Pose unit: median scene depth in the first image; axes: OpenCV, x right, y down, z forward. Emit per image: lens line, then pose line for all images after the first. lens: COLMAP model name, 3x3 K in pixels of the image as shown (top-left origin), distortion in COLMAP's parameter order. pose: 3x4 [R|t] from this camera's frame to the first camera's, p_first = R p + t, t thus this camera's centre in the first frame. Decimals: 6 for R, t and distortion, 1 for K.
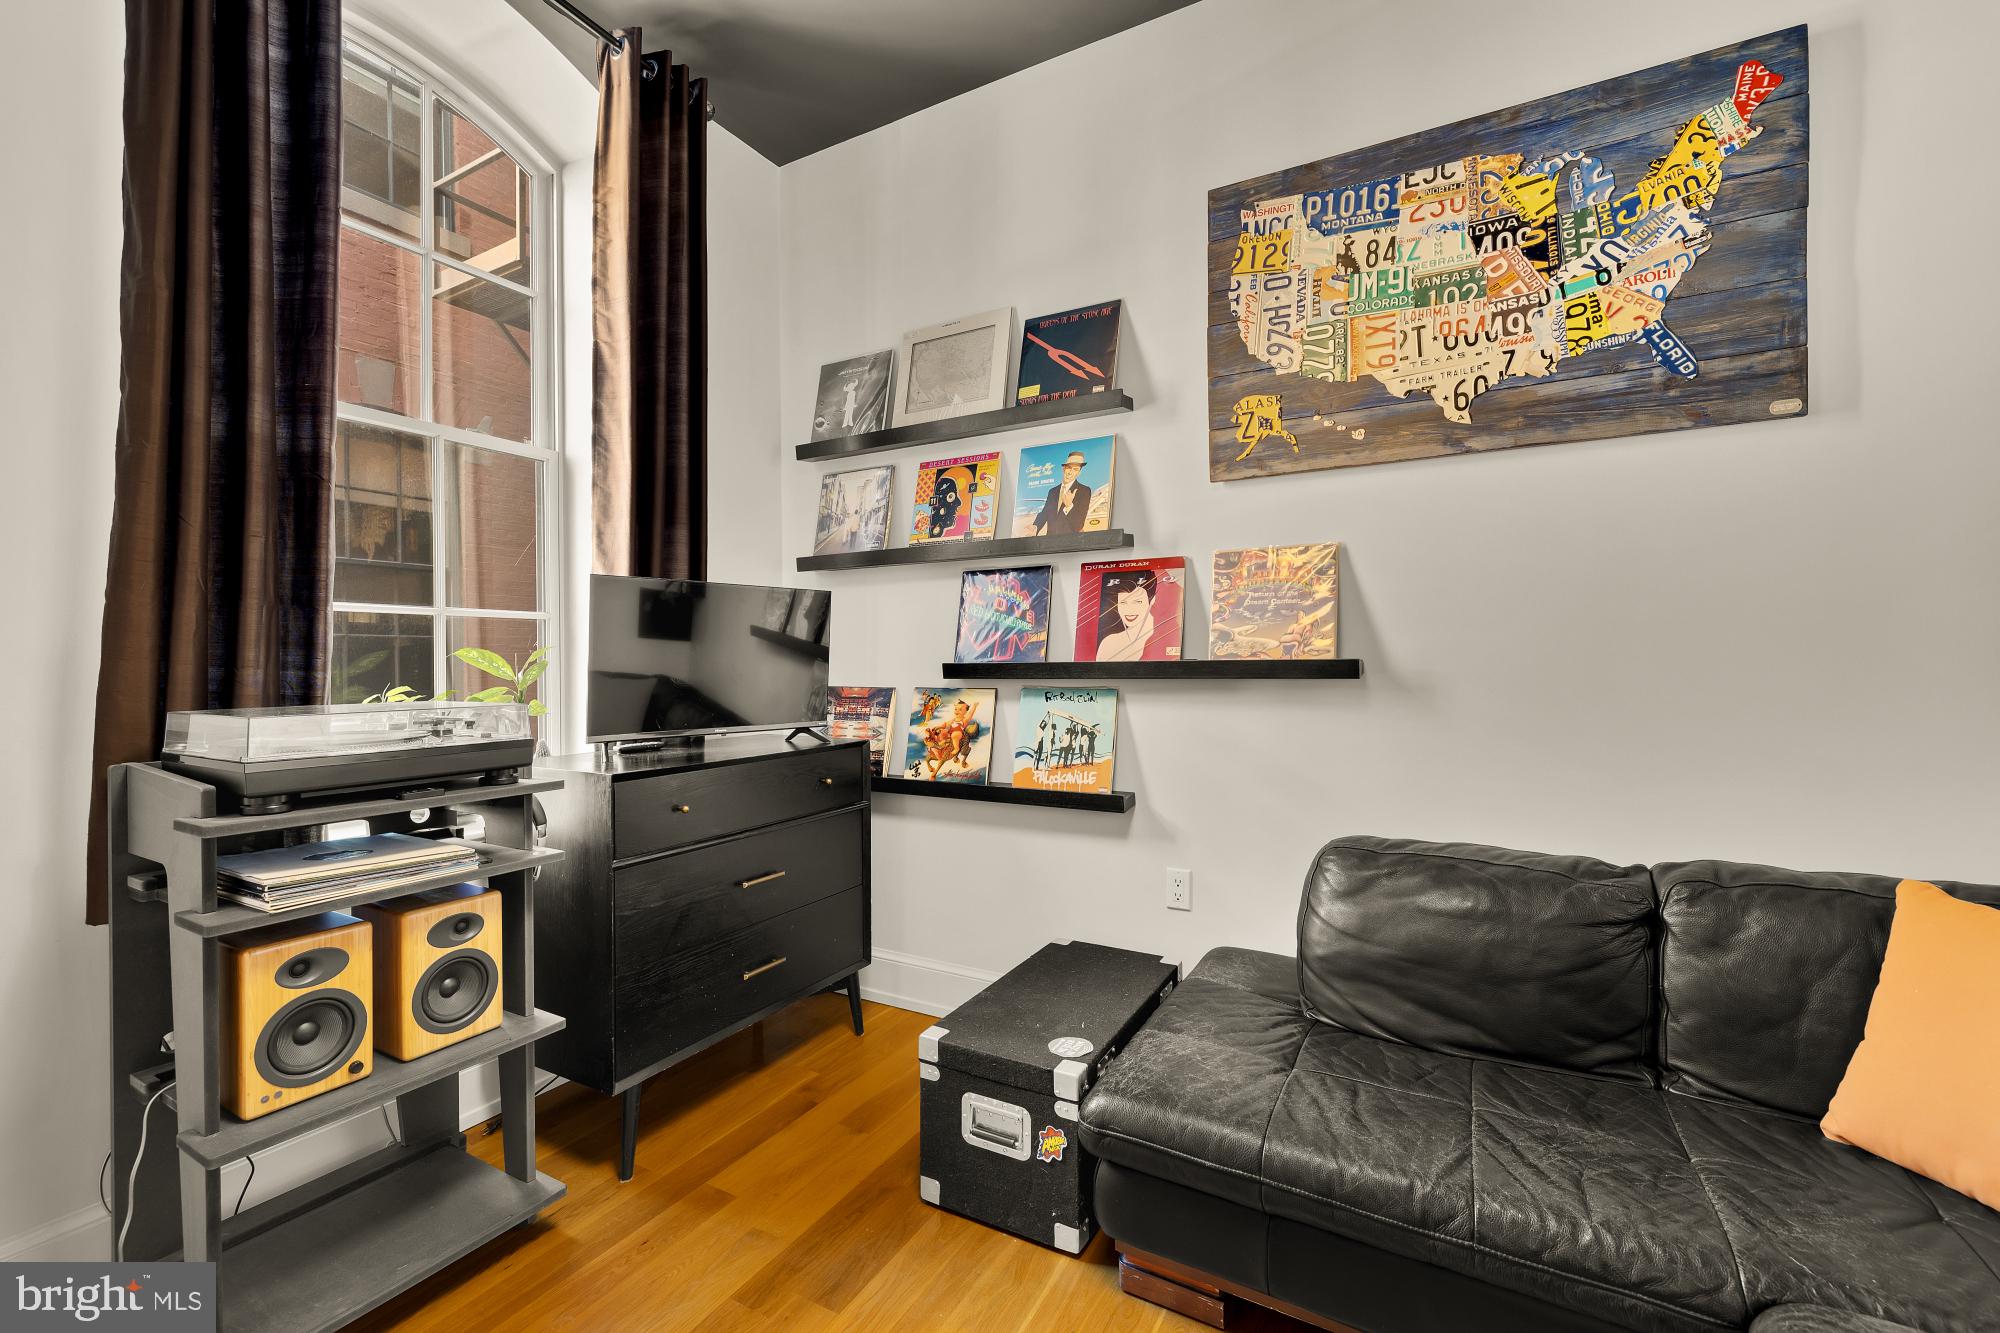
lens RADIAL K [[834.9, 0, 998.3], [0, 834.9, 664.3], [0, 0, 1]] dist [-0.000668, 0.000353]
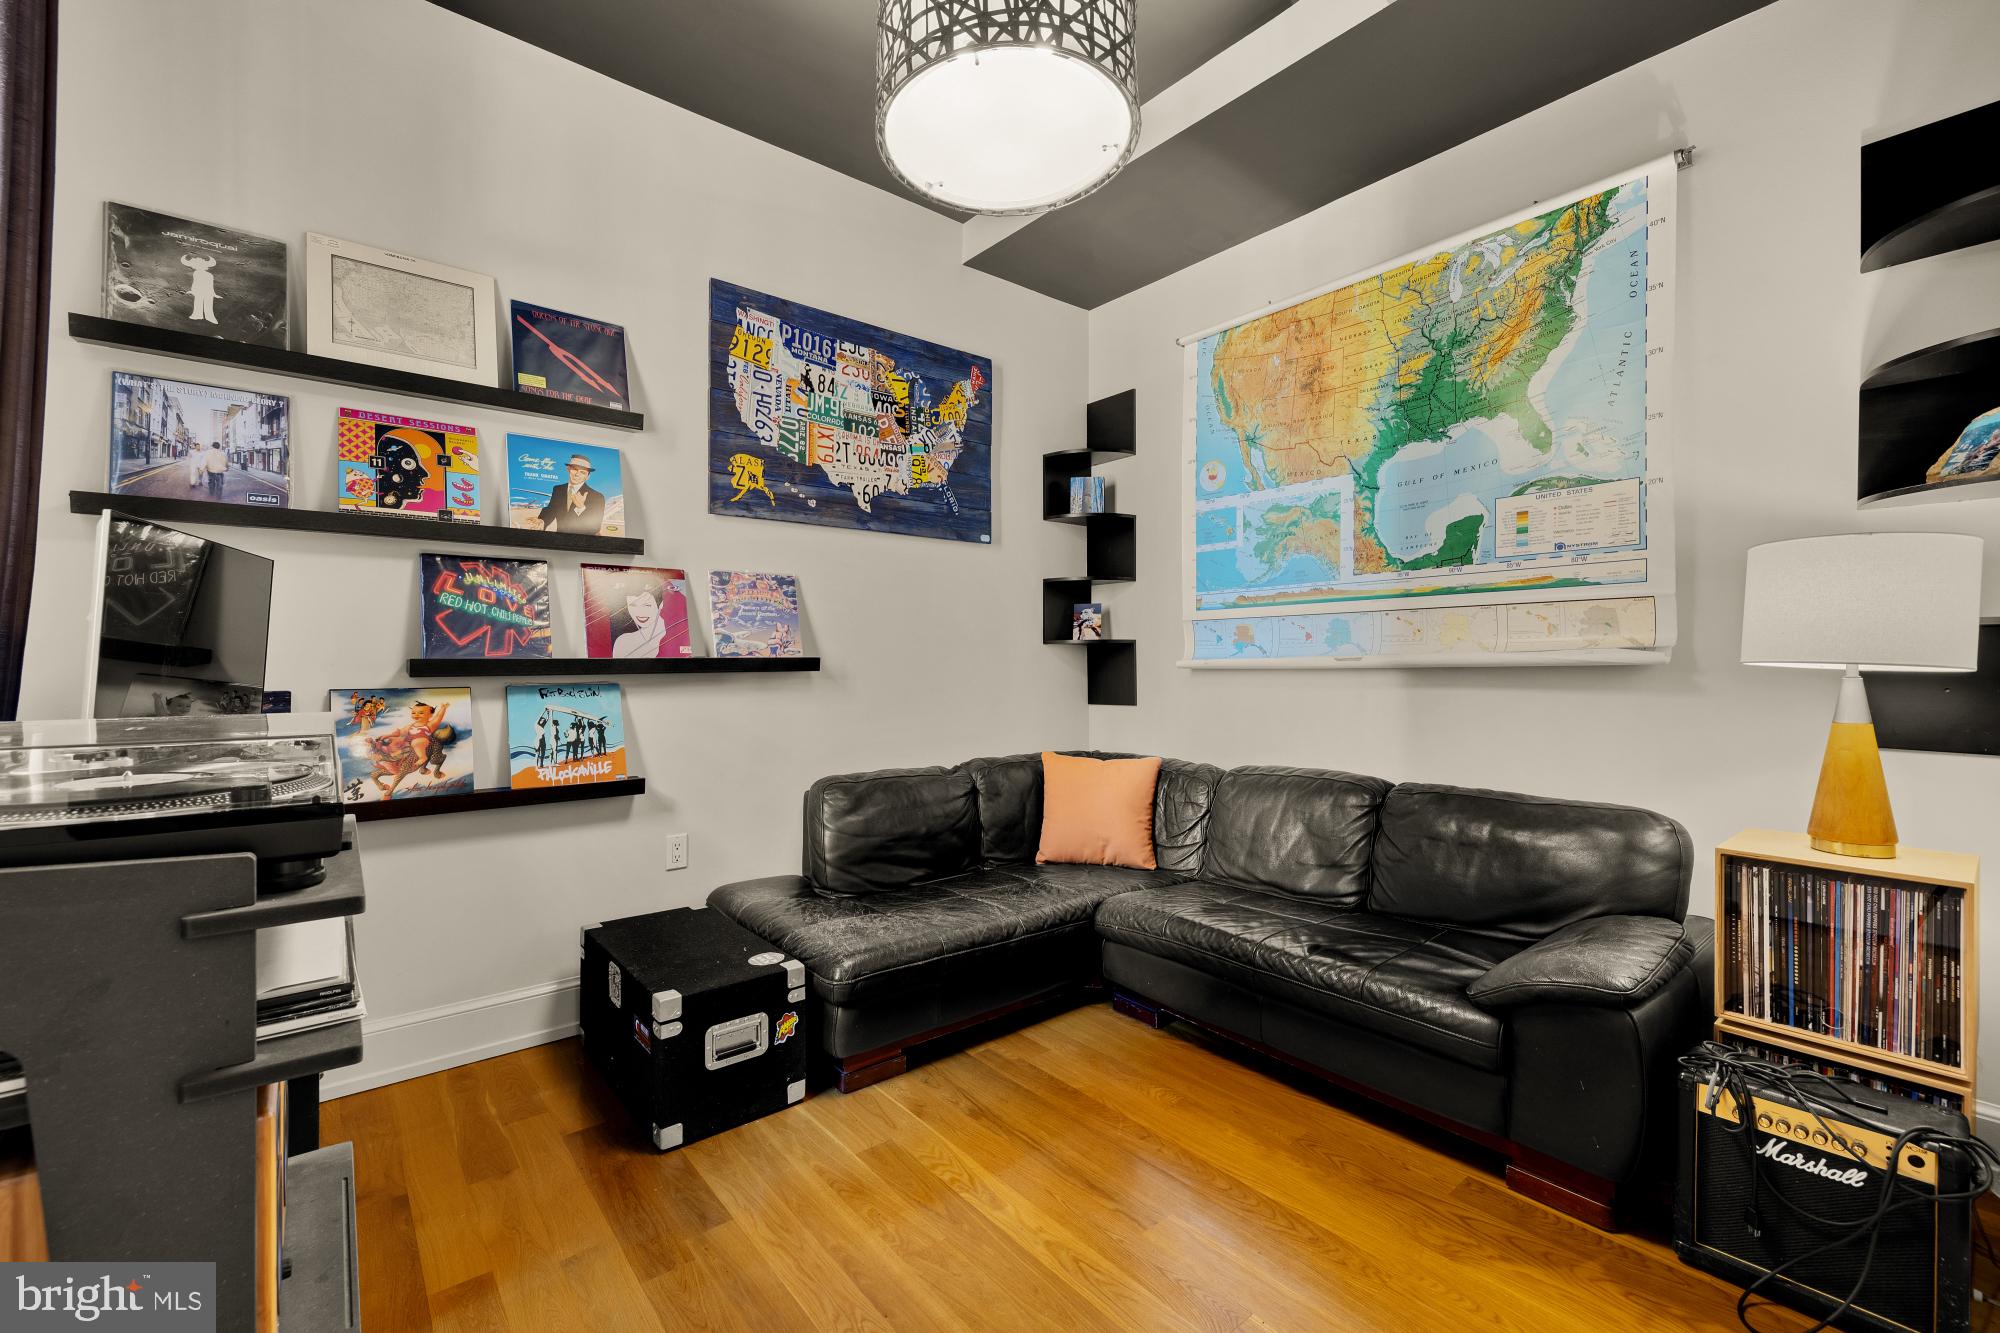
lens RADIAL K [[834.9, 0, 1003.5], [0, 834.9, 662.2], [0, 0, 1]] dist [-0.000668, 0.000353]
pose [[0.365039, 0.002796, 0.930988, -0.755838], [0.000238, 0.999995, -0.003097, 0.005773], [-0.930992, 0.001352, 0.365037, 0.150740]]
